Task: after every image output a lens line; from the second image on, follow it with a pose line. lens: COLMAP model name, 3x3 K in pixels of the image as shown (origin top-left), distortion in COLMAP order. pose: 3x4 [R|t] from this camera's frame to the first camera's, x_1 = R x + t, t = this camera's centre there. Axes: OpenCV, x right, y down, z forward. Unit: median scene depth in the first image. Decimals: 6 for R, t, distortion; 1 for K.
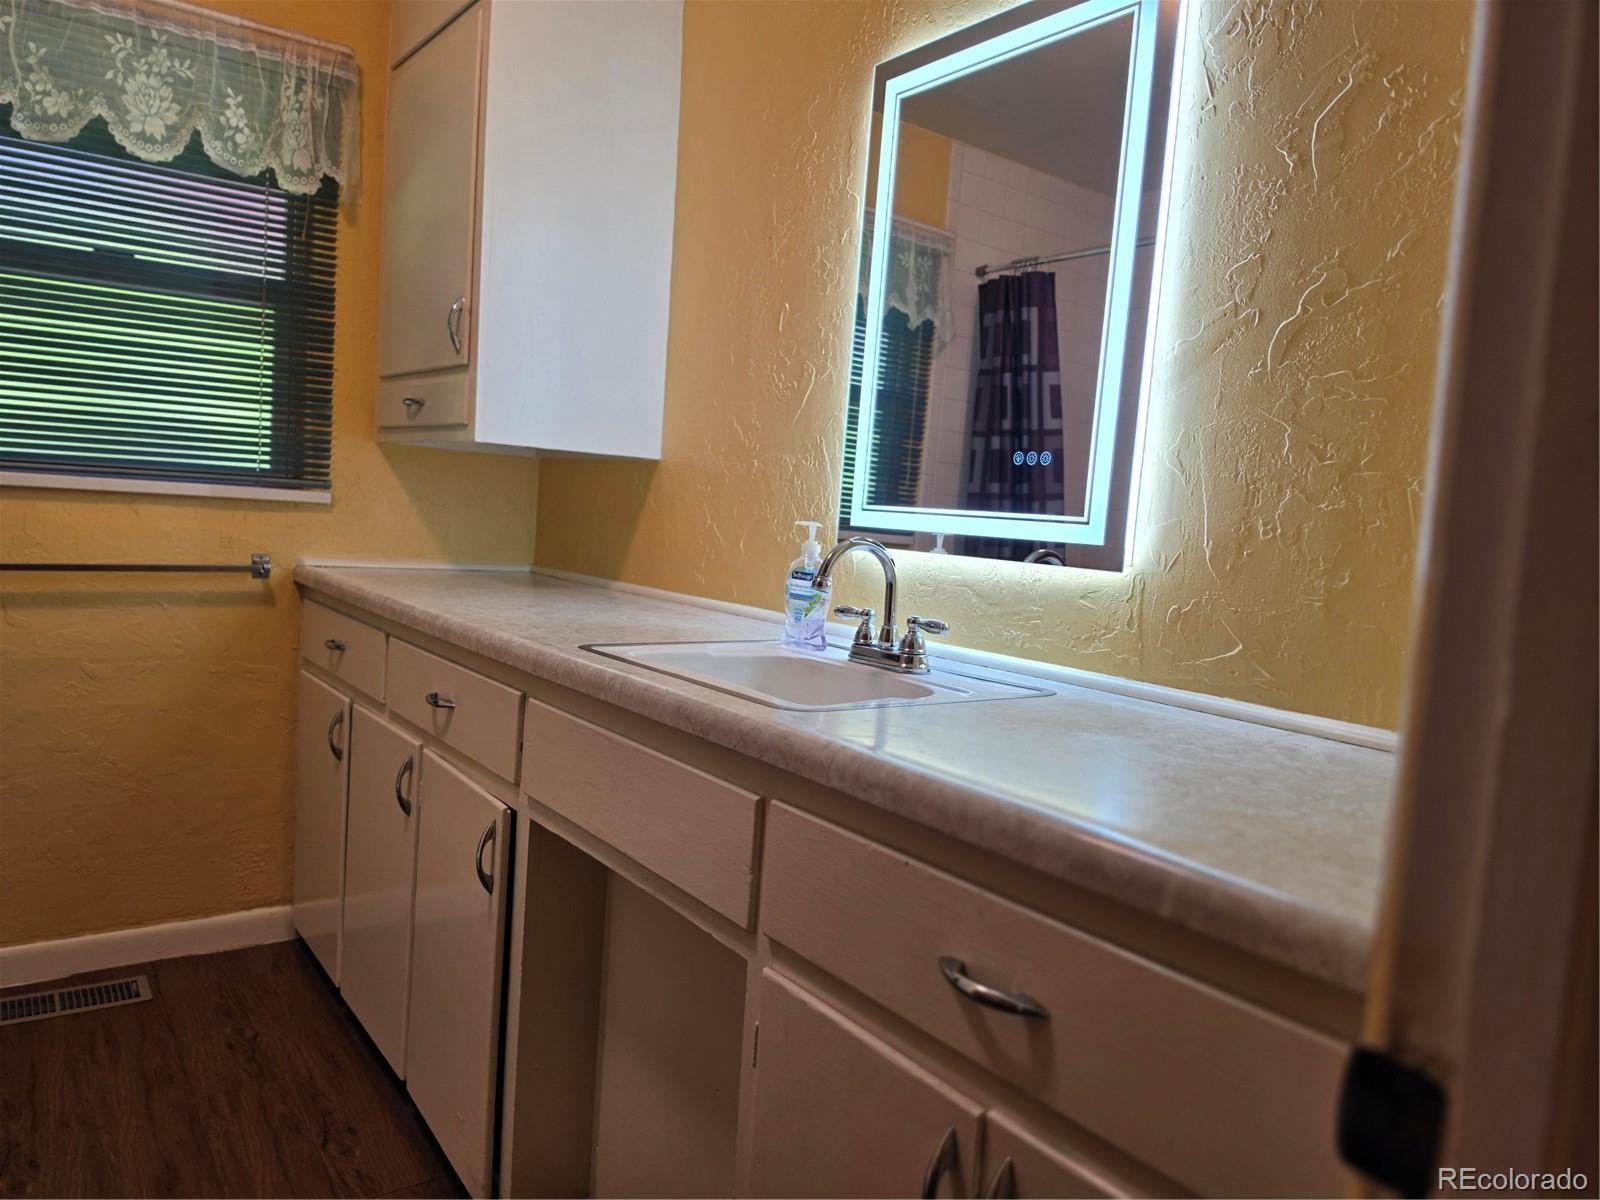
lens RADIAL K [[1116.1, 0, 809.5], [0, 1116.1, 592.4], [0, 0, 1]] dist [0.066895, -0.081935]
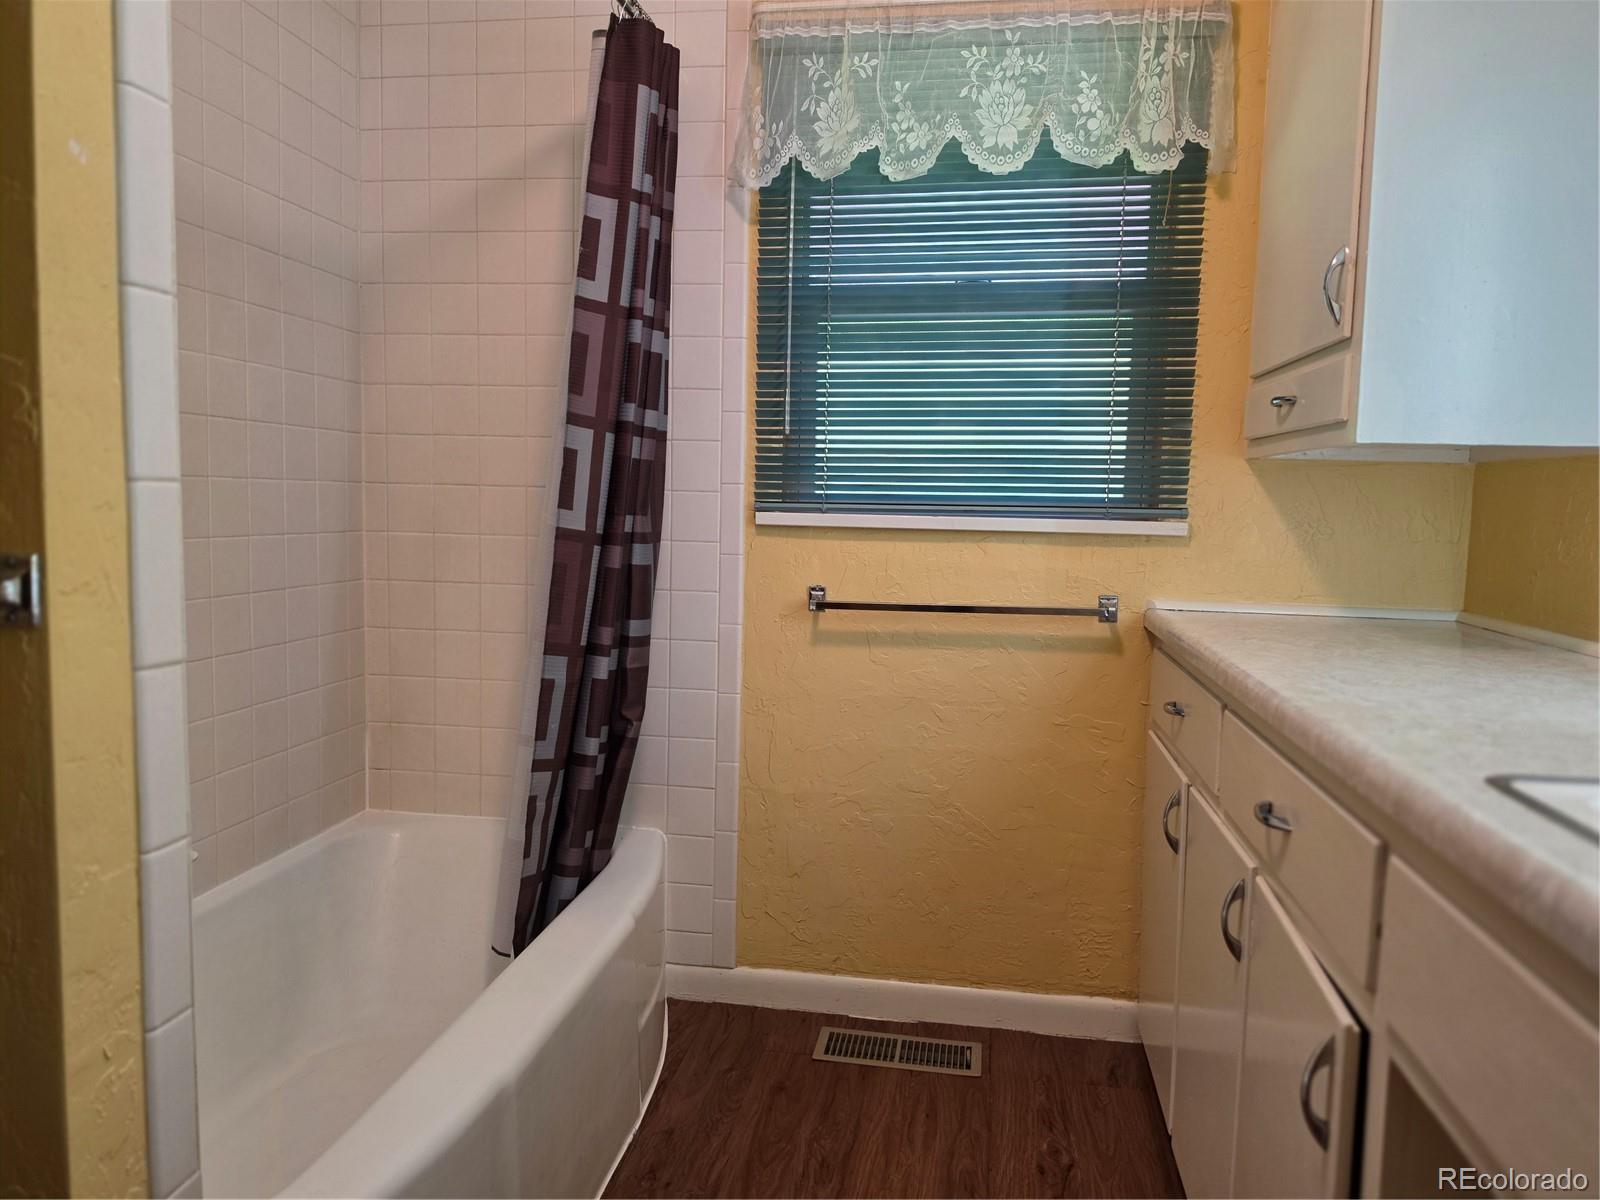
lens RADIAL K [[1116.1, 0, 800.7], [0, 1116.1, 594.6], [0, 0, 1]] dist [0.066895, -0.081935]
pose [[0.695280, 0.012143, -0.718637, -0.024868], [-0.029245, 0.999507, -0.011406, -0.018501], [0.718144, 0.028947, 0.695292, 0.232853]]
